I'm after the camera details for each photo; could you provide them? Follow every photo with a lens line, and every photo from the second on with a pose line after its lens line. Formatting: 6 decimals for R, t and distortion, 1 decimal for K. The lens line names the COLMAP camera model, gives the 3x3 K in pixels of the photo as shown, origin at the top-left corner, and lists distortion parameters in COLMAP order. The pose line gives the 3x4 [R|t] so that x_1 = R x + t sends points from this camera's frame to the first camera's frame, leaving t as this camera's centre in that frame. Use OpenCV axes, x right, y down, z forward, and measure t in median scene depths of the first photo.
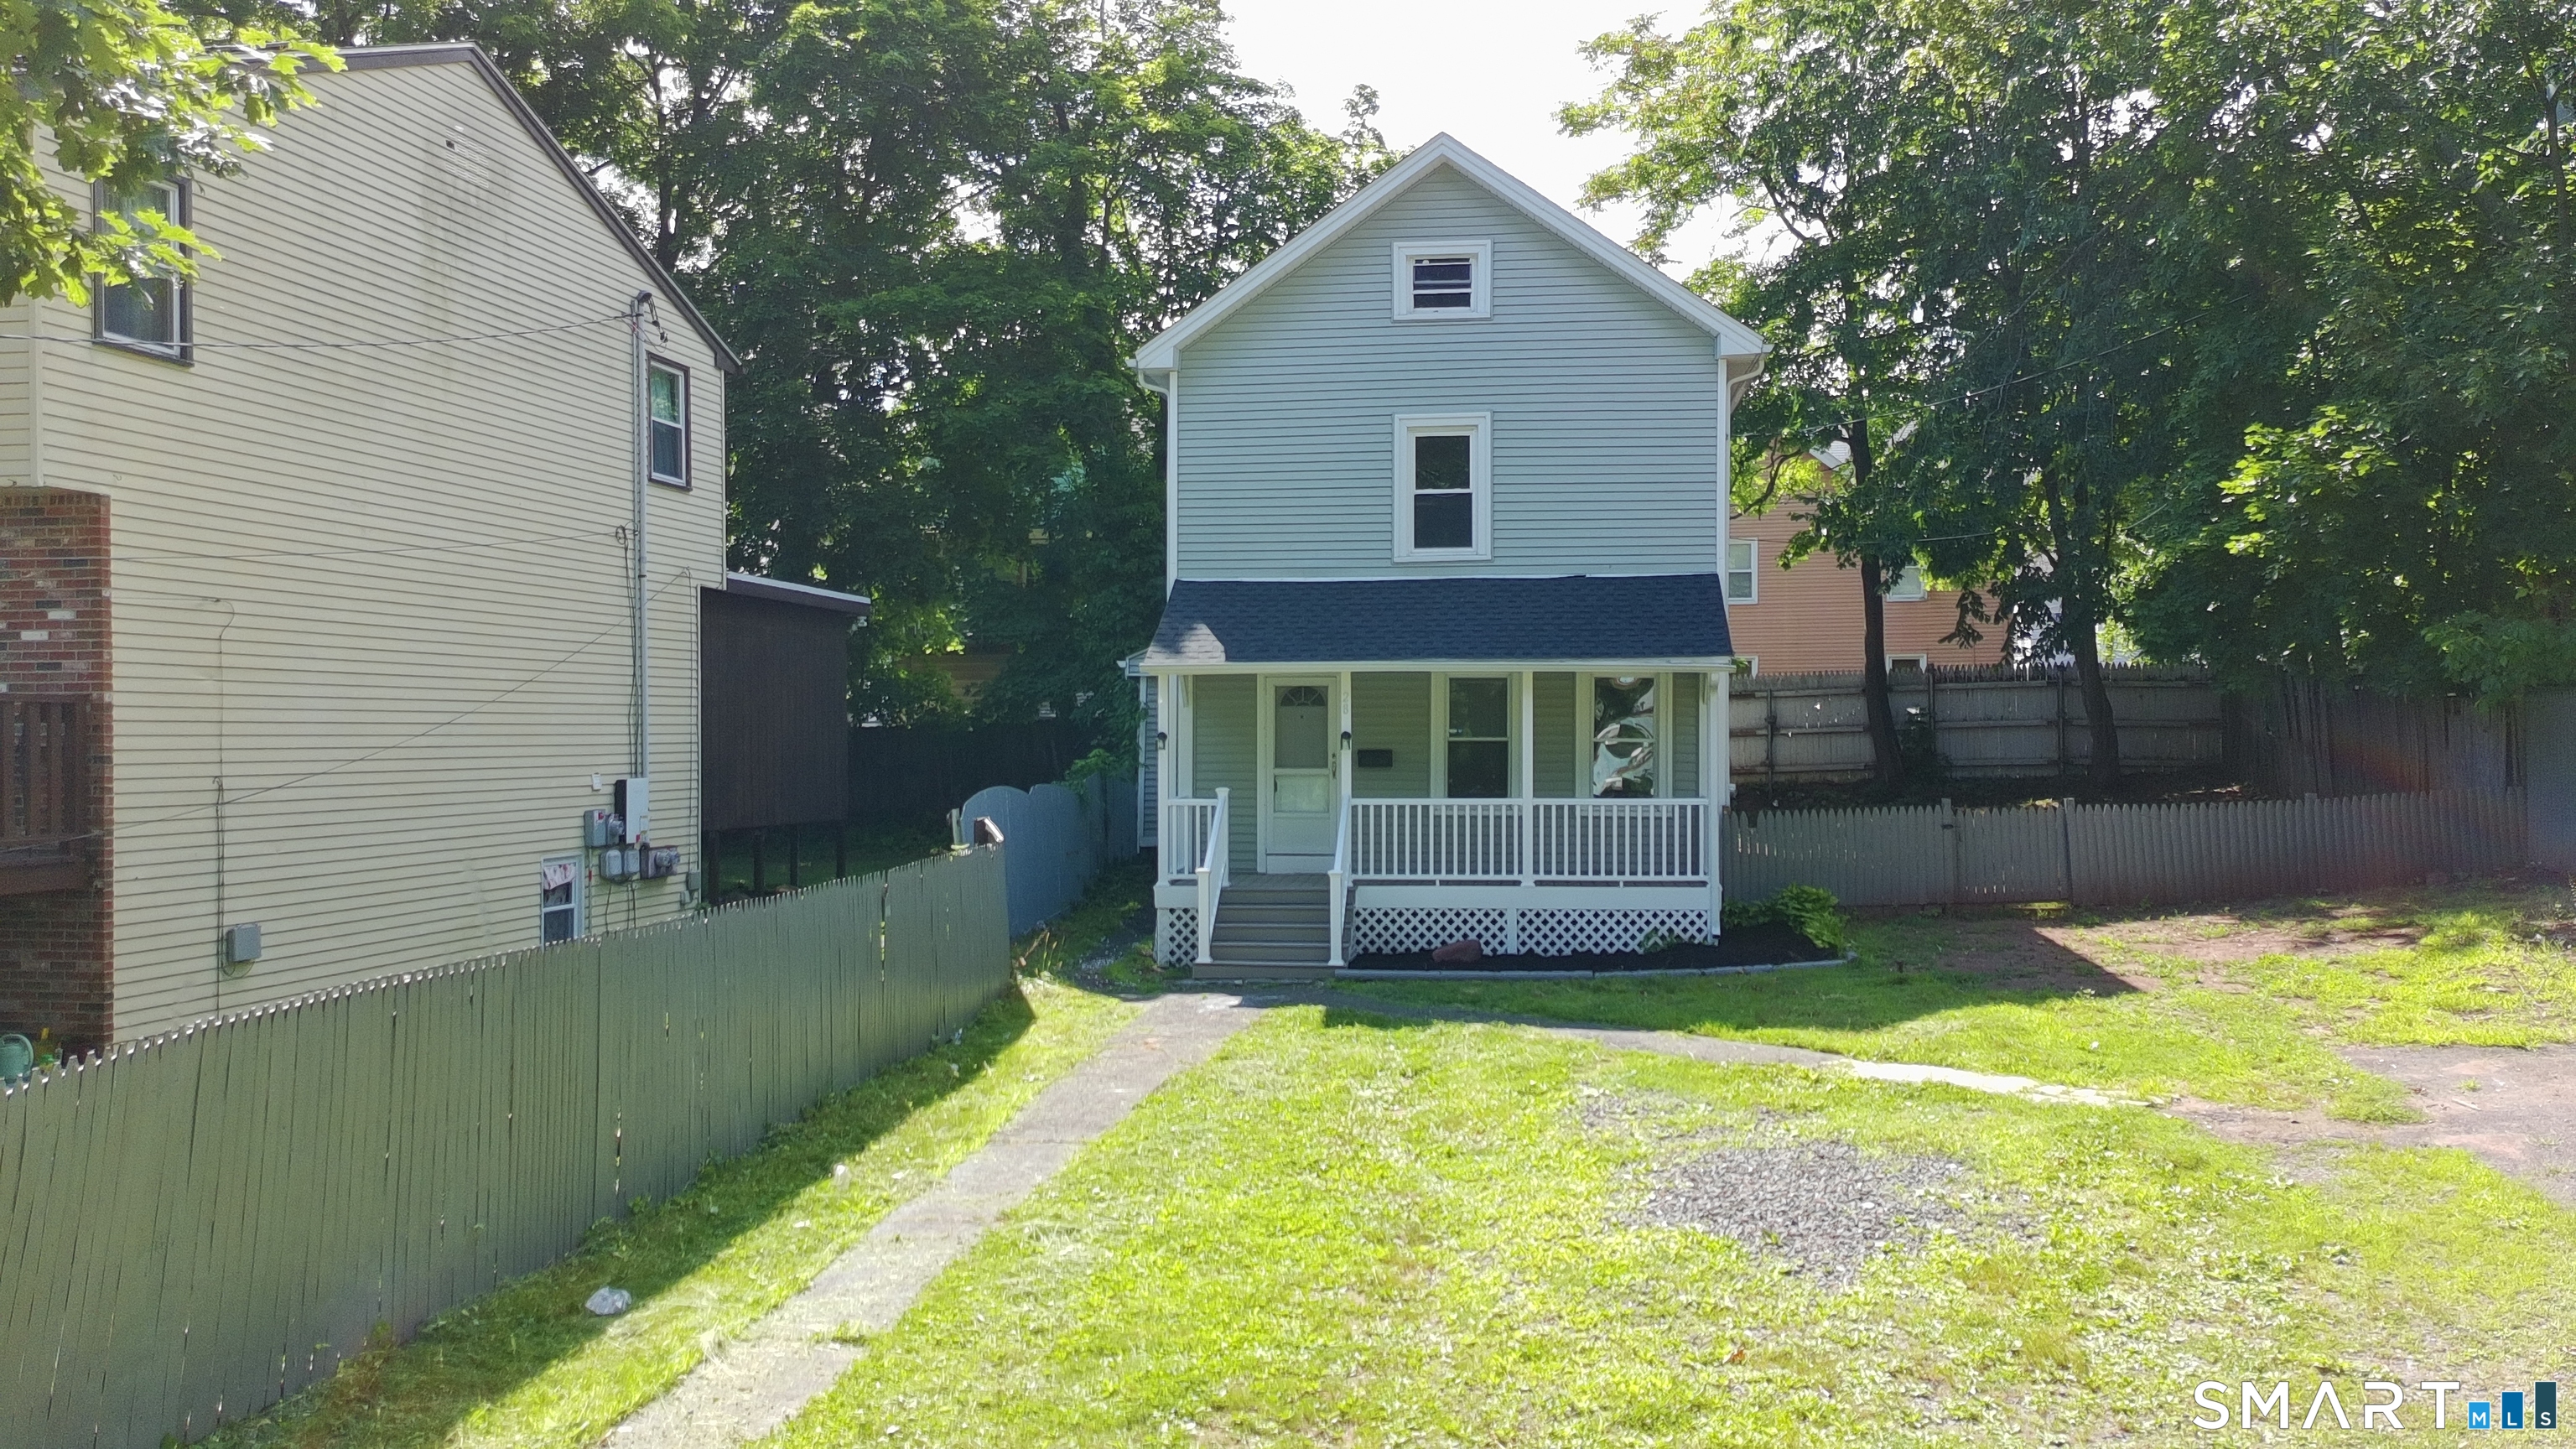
lens RADIAL K [[1988.7, 0, 1288.2], [0, 1988.7, 736.5], [0, 0, 1]] dist [0.045311, -0.017462]
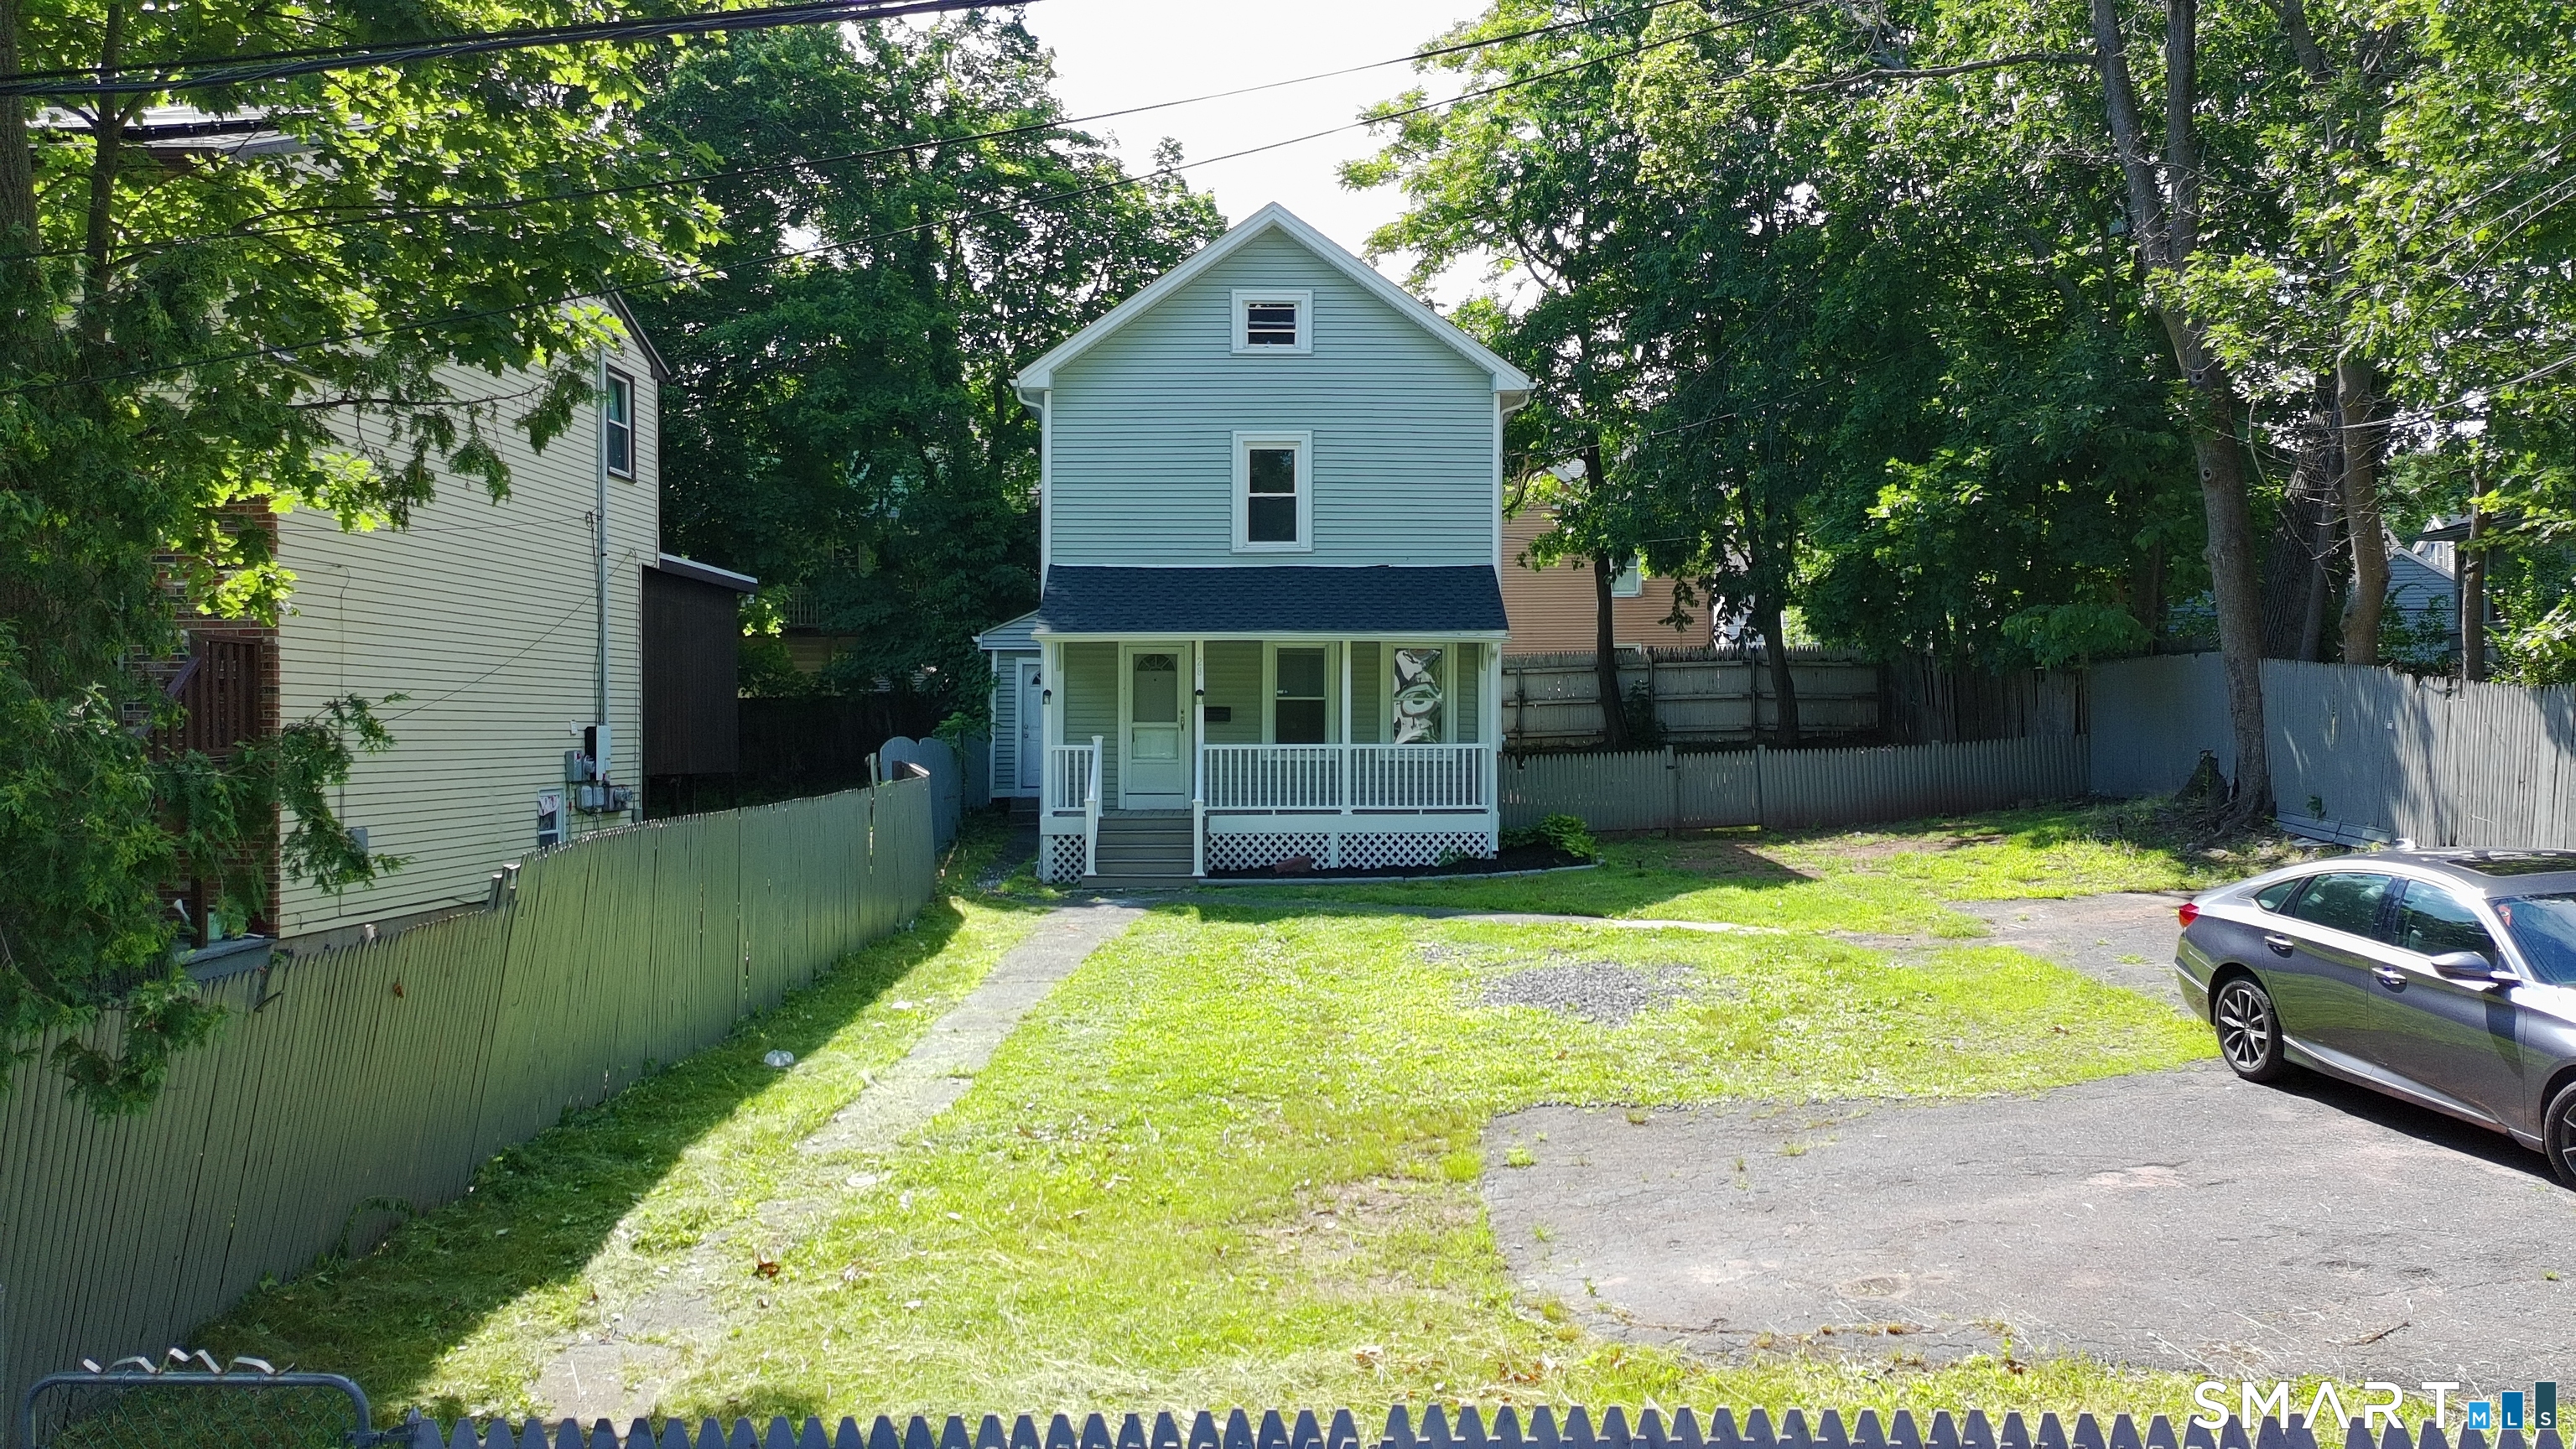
lens RADIAL K [[1988.7, 0, 1293.5], [0, 1988.7, 737.7], [0, 0, 1]] dist [0.045311, -0.017462]
pose [[0.989729, 0.000992, 0.142953, -0.086717], [-0.001106, 0.999999, 0.000722, 0.025424], [-0.142953, -0.000872, 0.989729, -0.216094]]
